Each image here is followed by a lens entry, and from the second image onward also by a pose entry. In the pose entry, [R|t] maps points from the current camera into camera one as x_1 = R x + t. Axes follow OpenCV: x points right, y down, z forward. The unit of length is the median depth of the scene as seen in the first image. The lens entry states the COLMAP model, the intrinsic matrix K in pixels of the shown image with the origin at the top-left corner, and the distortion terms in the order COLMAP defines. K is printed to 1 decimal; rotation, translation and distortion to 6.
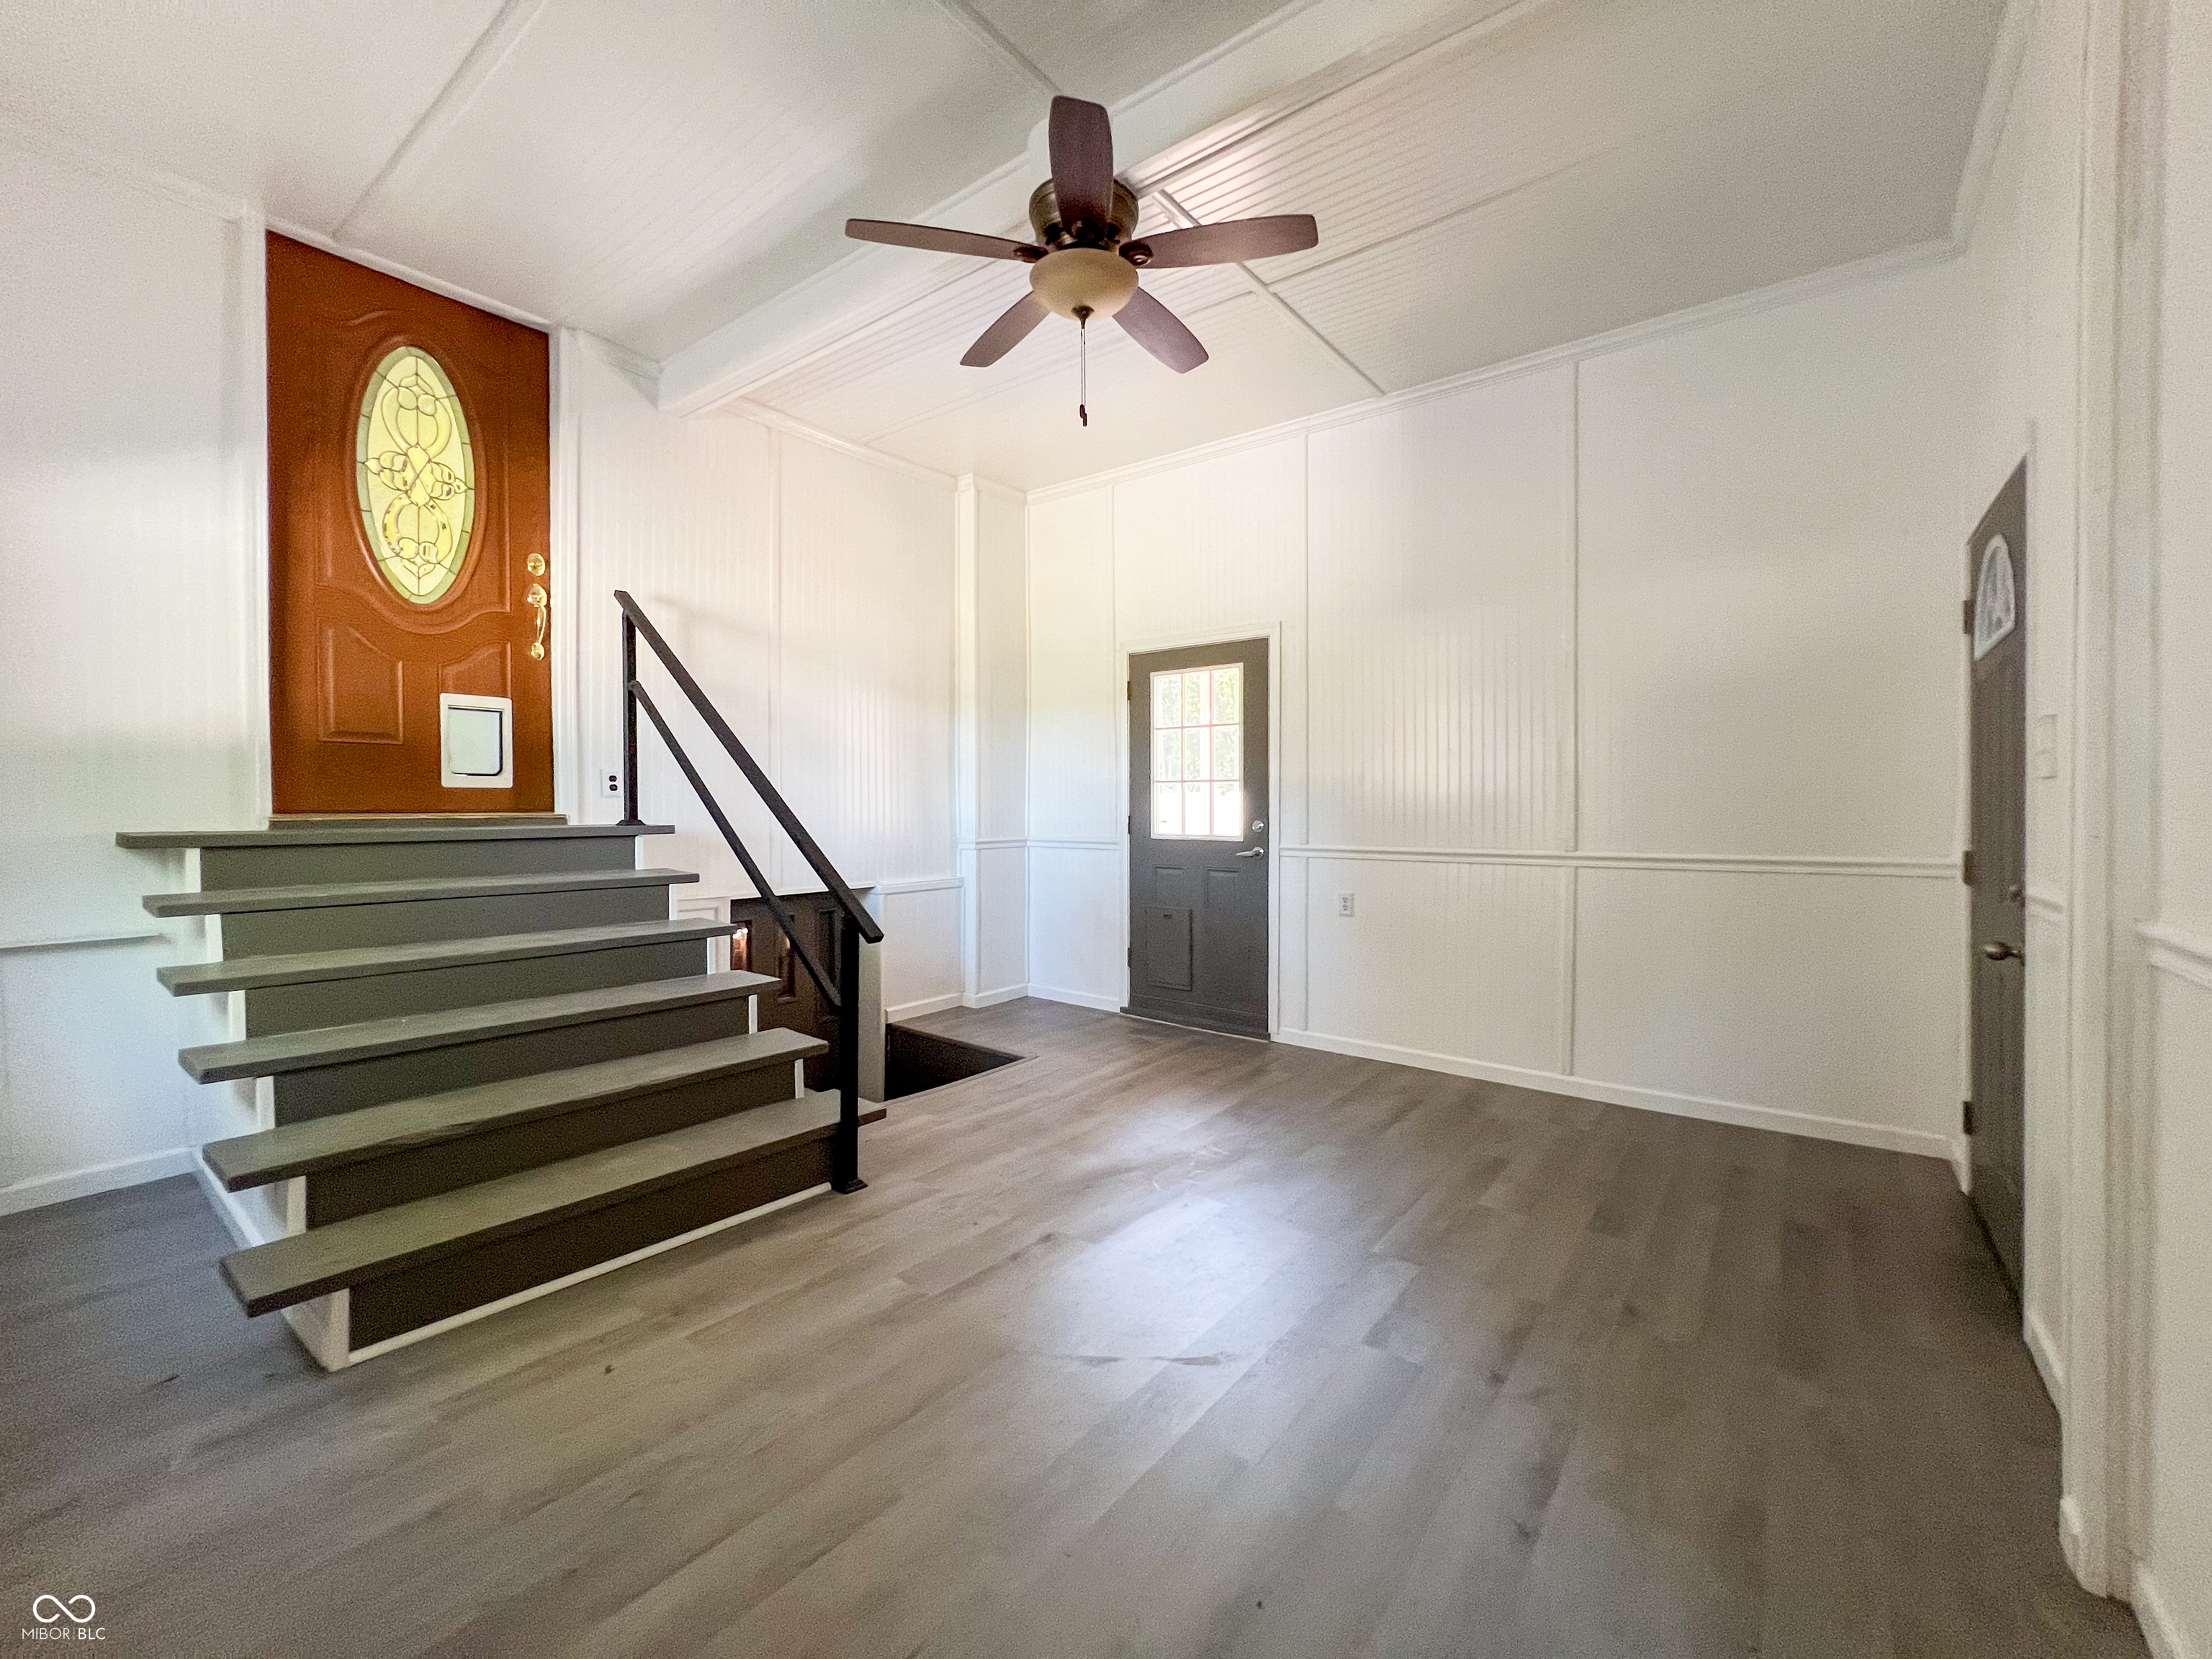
lens RADIAL K [[903.0, 0, 1110.7], [0, 903.0, 810.0], [0, 0, 1]] dist [-0.001559, 0.000409]
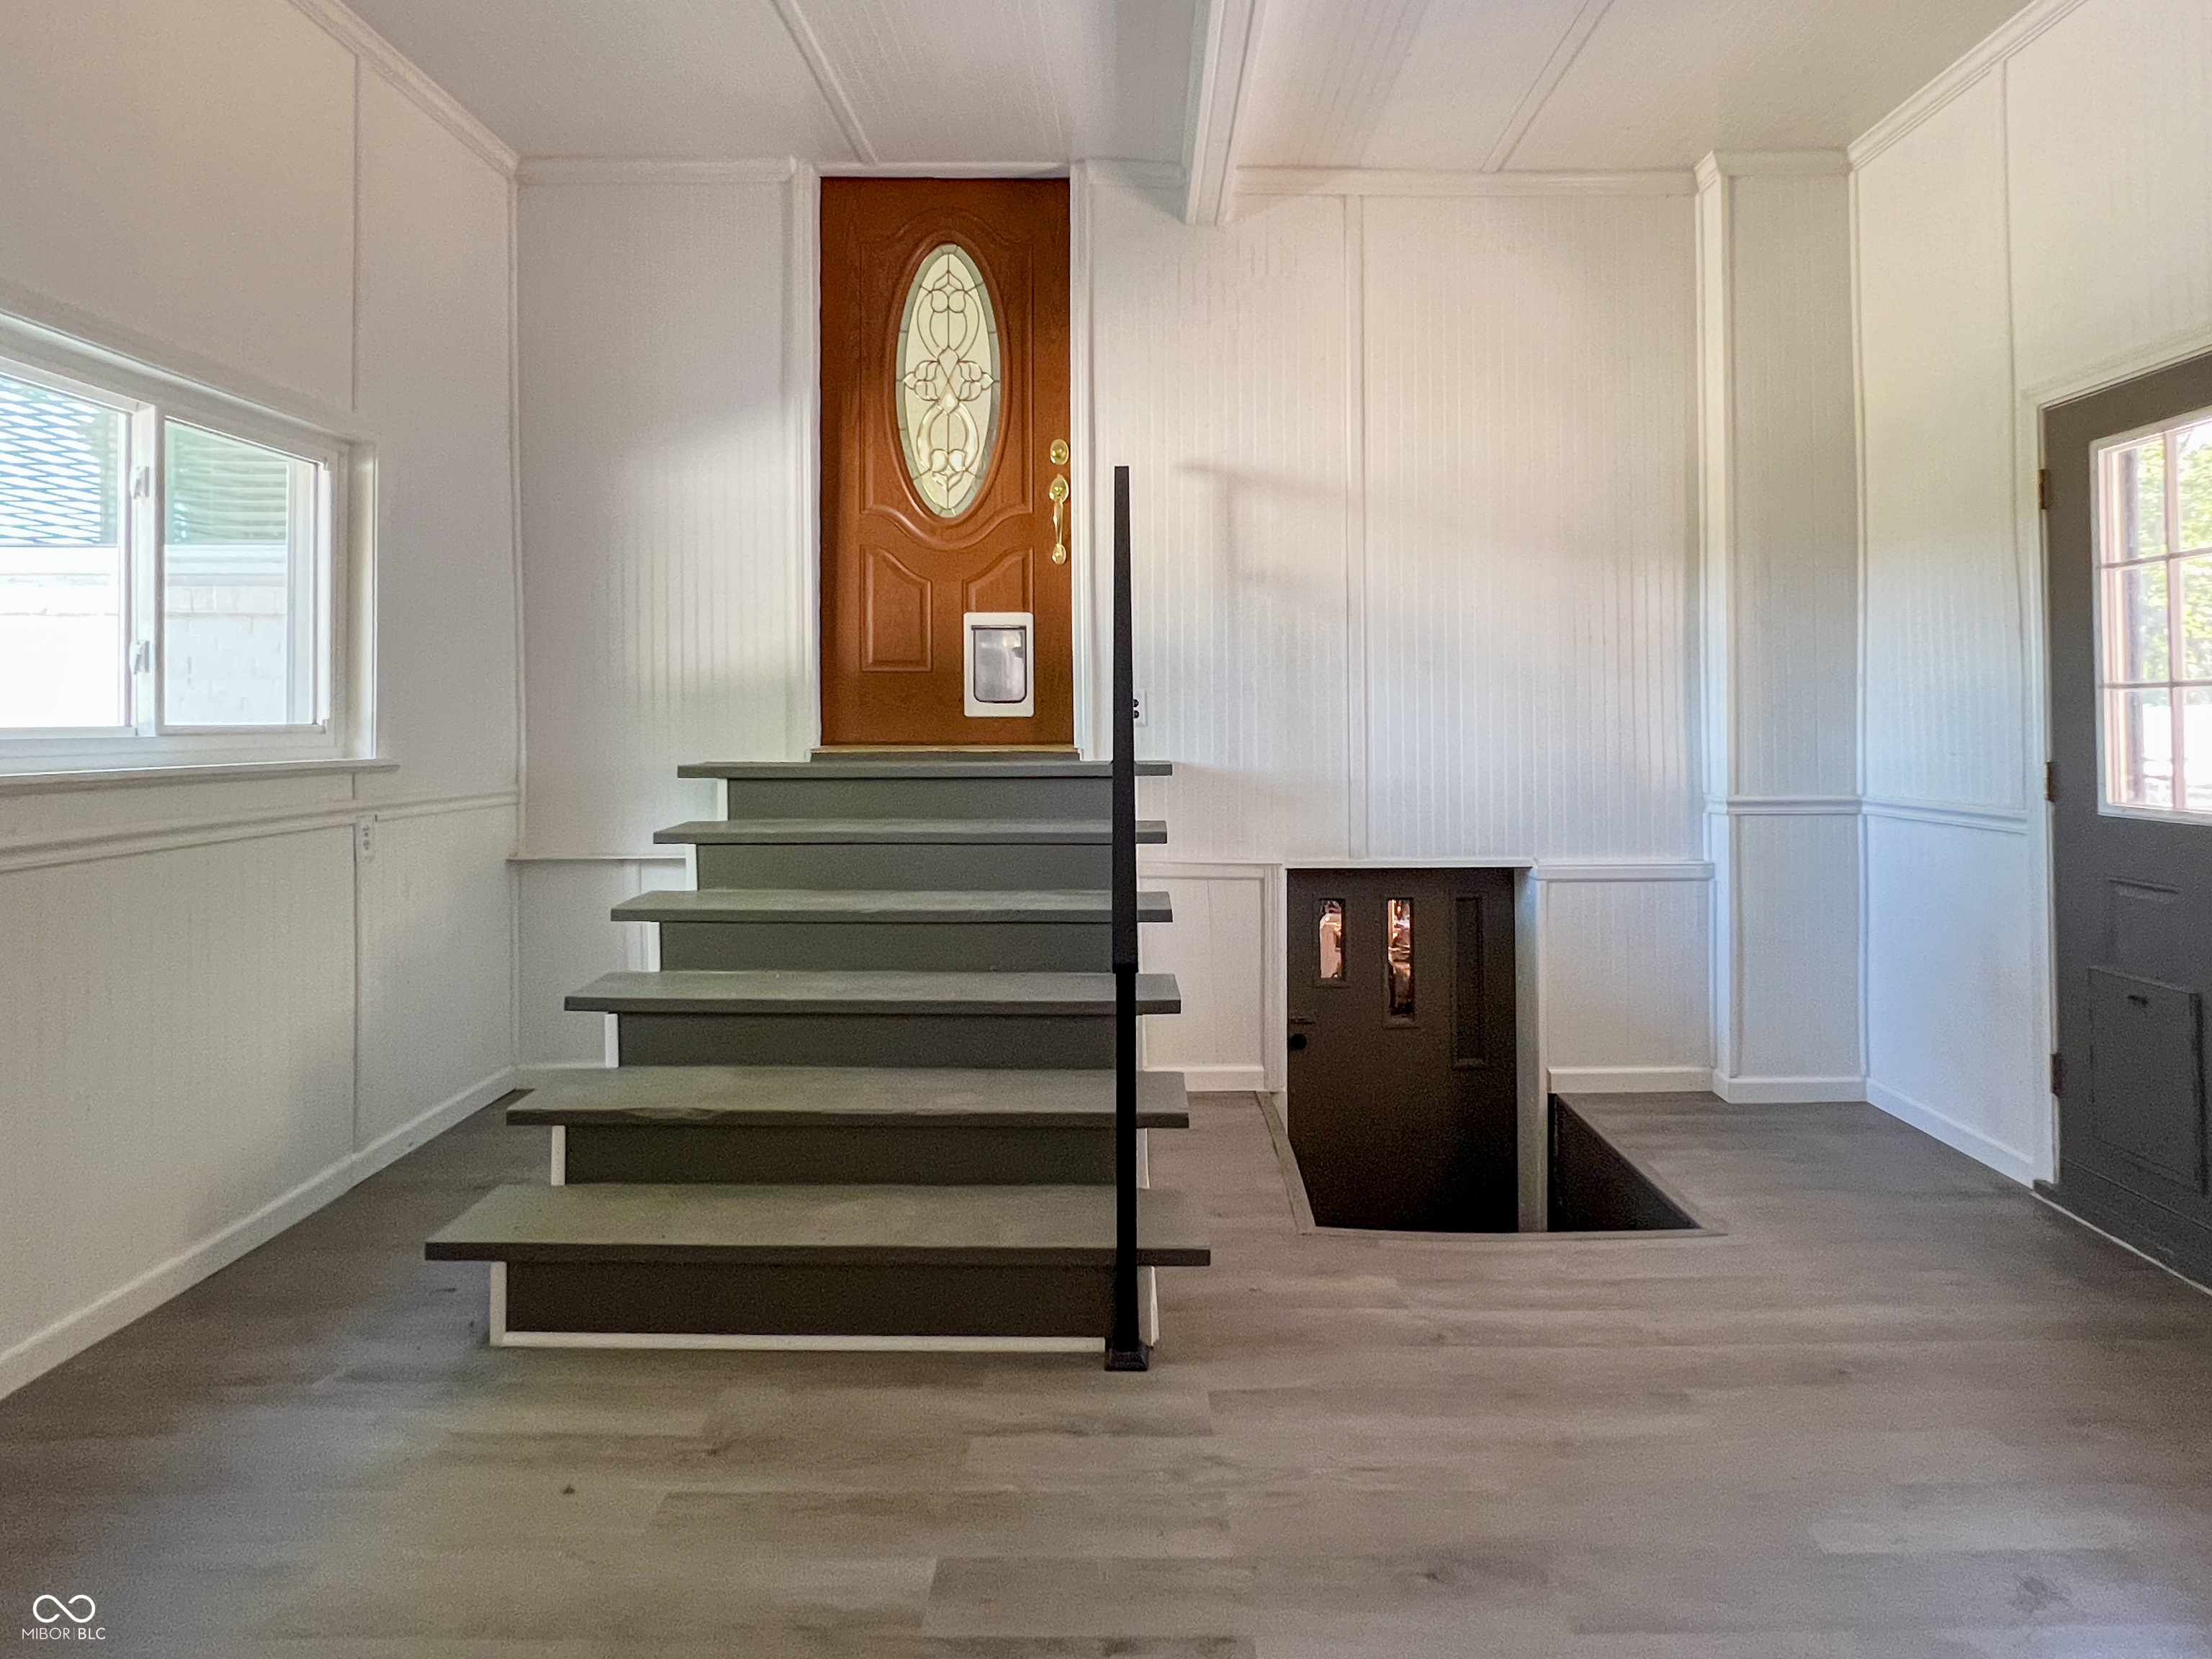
lens RADIAL K [[1179.1, 0, 1112.9], [0, 1179.1, 701.0], [0, 0, 1]] dist [-0.001010, 0.000304]
pose [[0.629608, -0.017306, -0.776720, 0.265685], [-0.002629, 0.999699, -0.024405, -0.012477], [0.776908, 0.017408, 0.629373, 0.366855]]
